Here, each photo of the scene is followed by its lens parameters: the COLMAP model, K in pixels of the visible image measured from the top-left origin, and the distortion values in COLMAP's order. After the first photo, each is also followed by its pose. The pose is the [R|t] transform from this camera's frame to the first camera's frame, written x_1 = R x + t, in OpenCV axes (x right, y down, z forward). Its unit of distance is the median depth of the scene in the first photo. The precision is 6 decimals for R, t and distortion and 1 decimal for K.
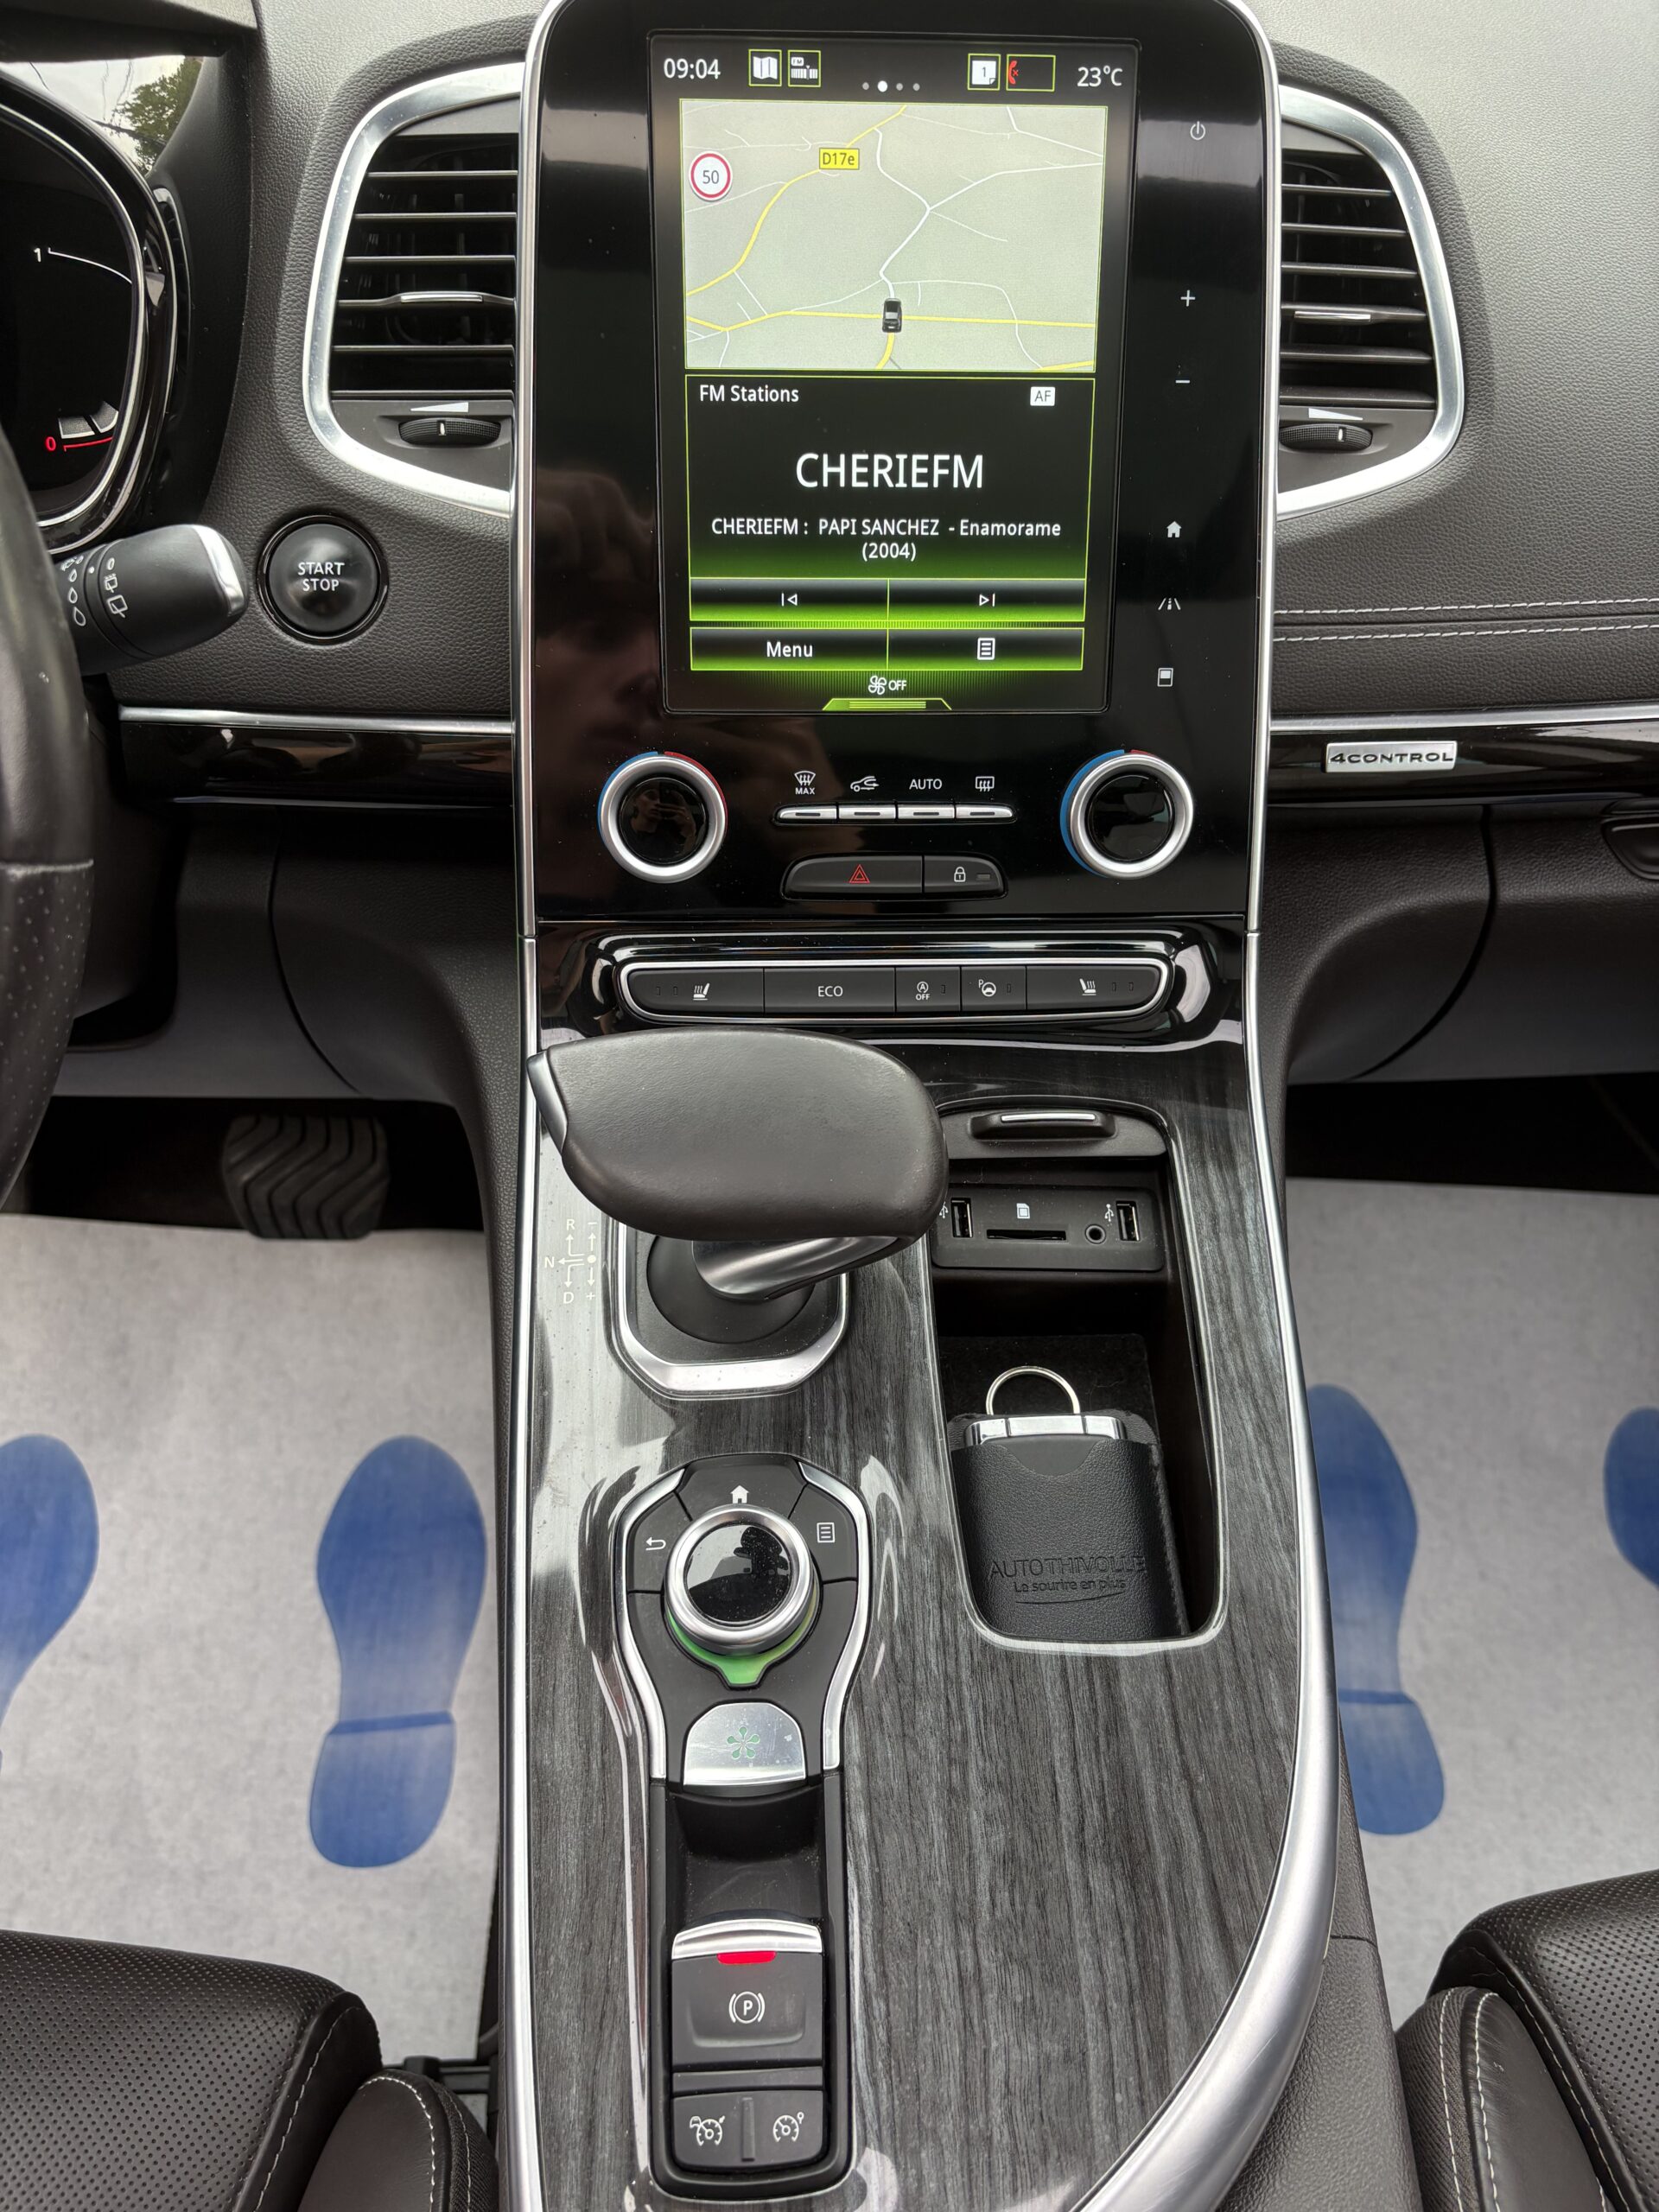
lens RADIAL K [[1689.2, 0, 825.2], [0, 1689.2, 1104.9], [0, 0, 1]] dist [-0.009810, -0.010371]
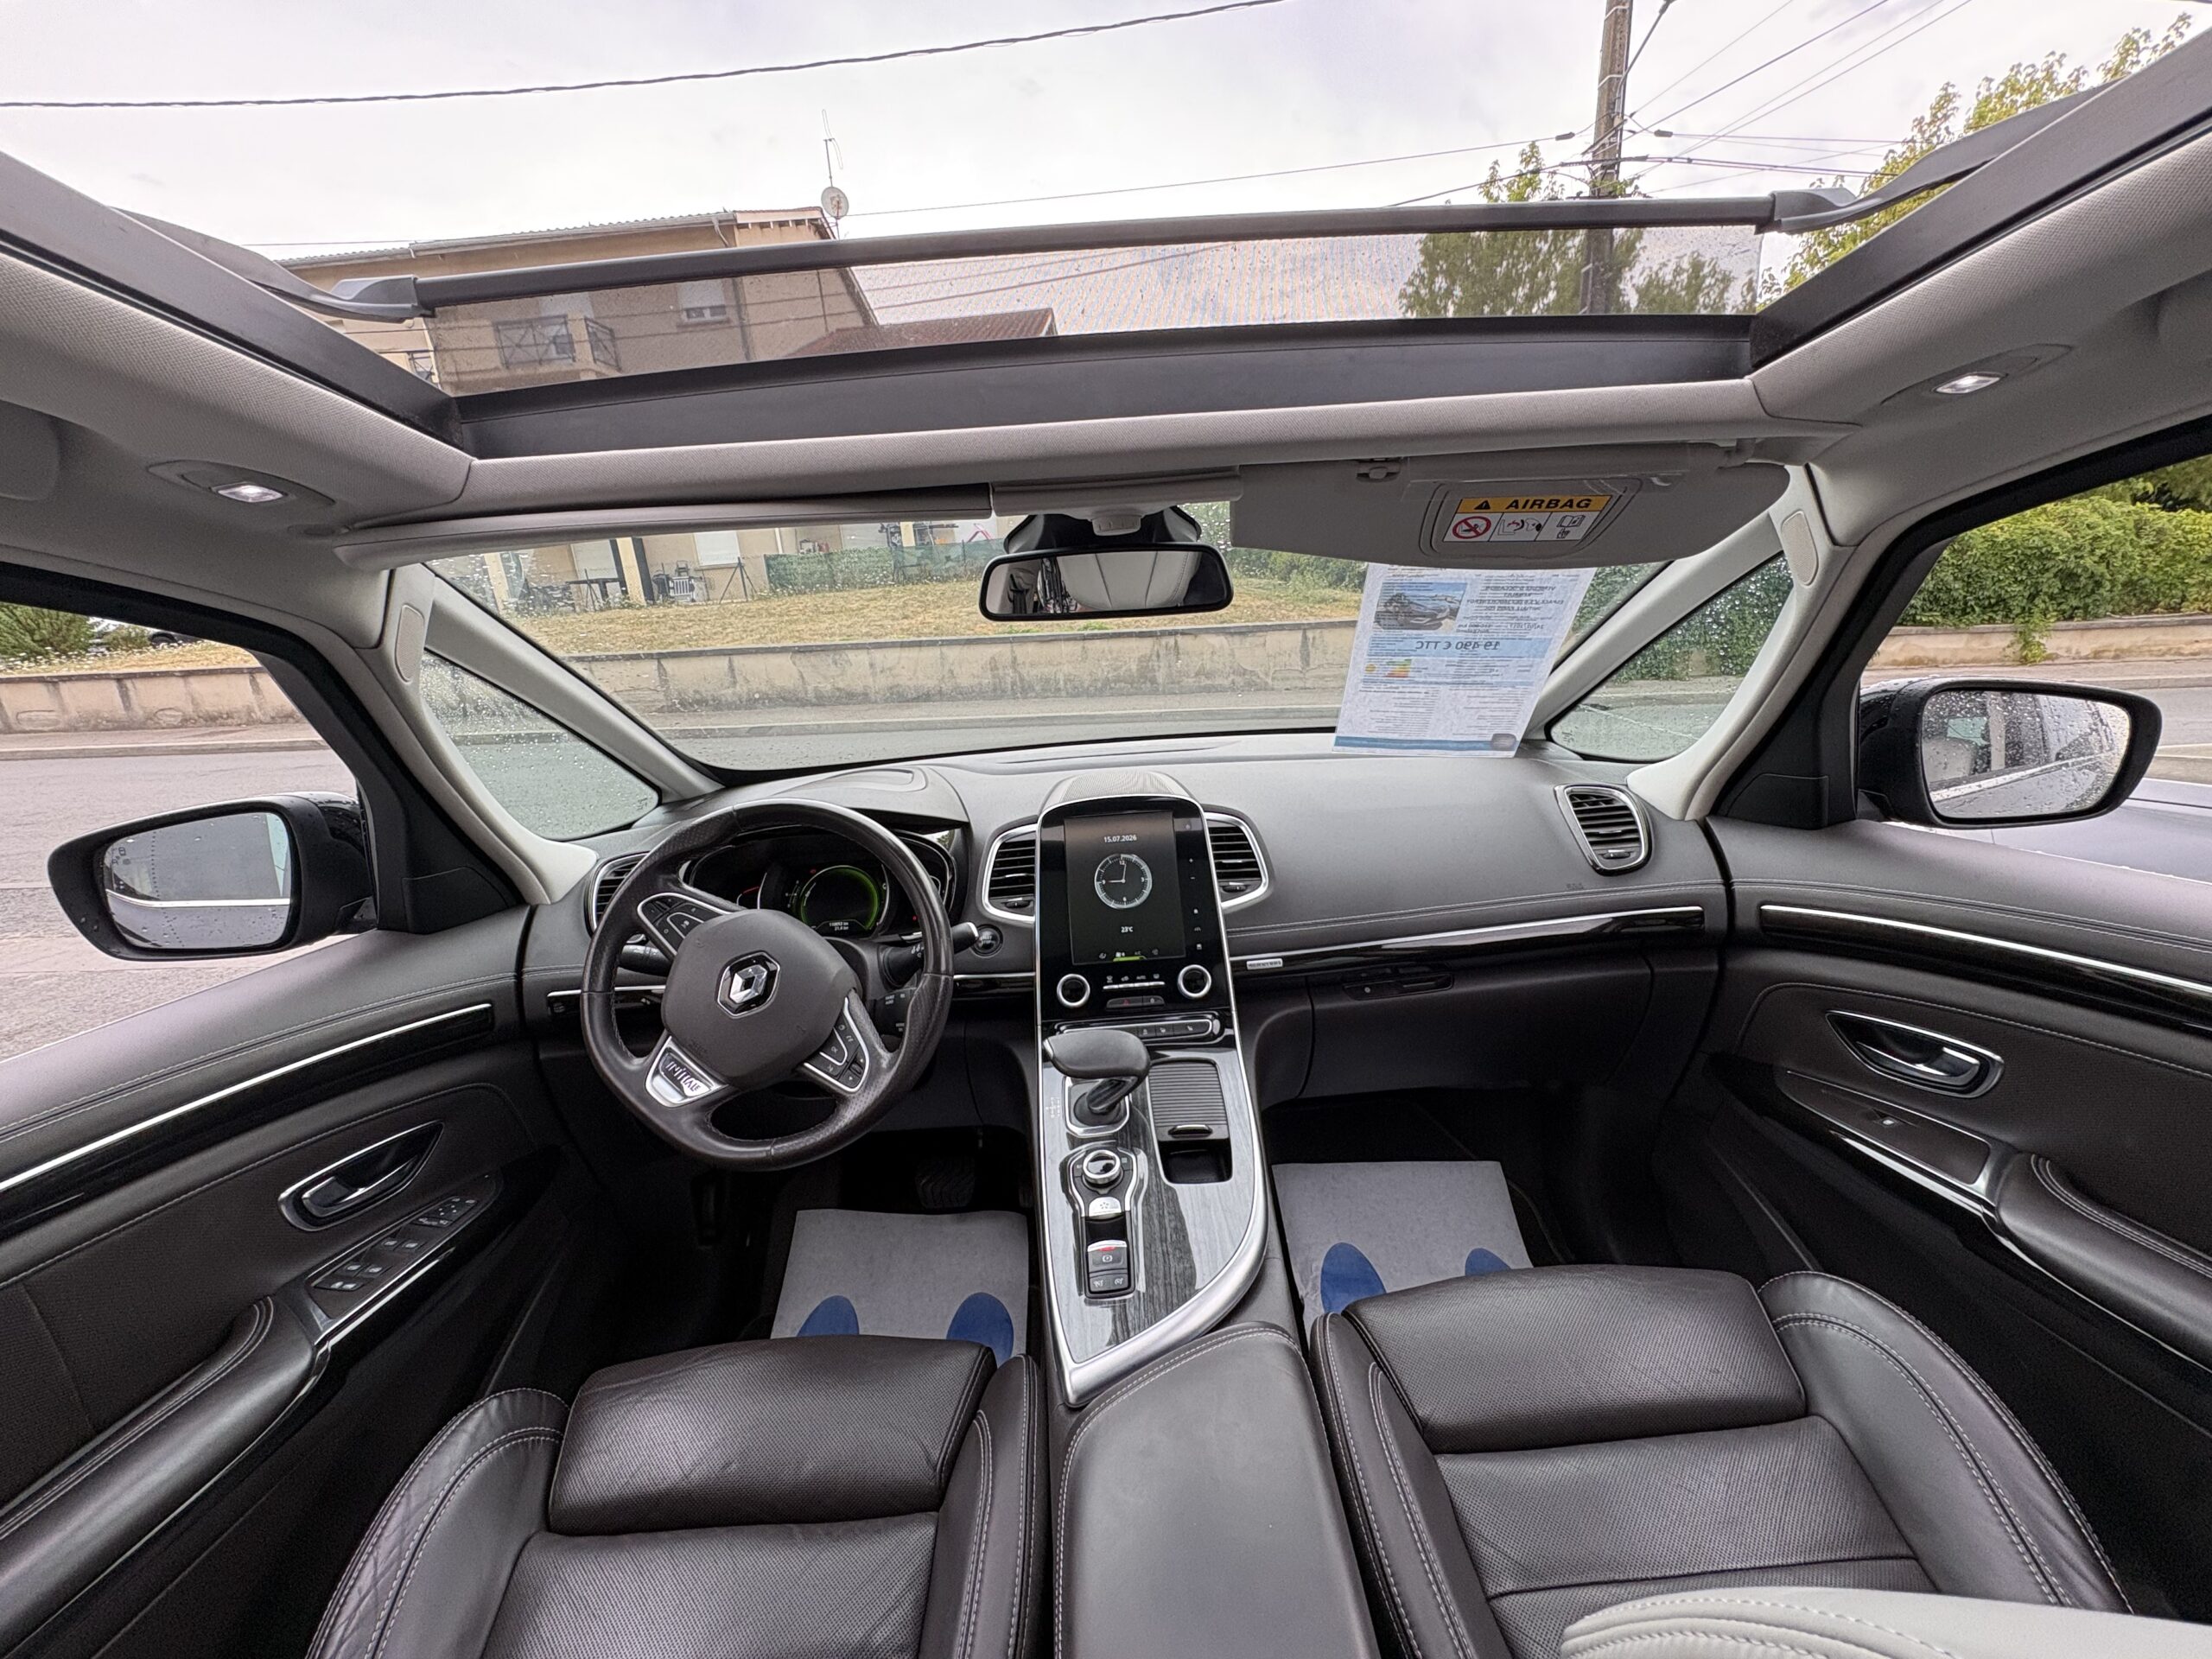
lens RADIAL K [[889.0, 0, 1111.6], [0, 889.0, 827.4], [0, 0, 1]] dist [-0.004026, -0.000093]
pose [[0.996317, -0.082138, -0.024610, 0.071540], [0.059679, 0.870350, -0.488804, 0.504727], [0.061569, 0.485535, 0.872046, -0.957788]]
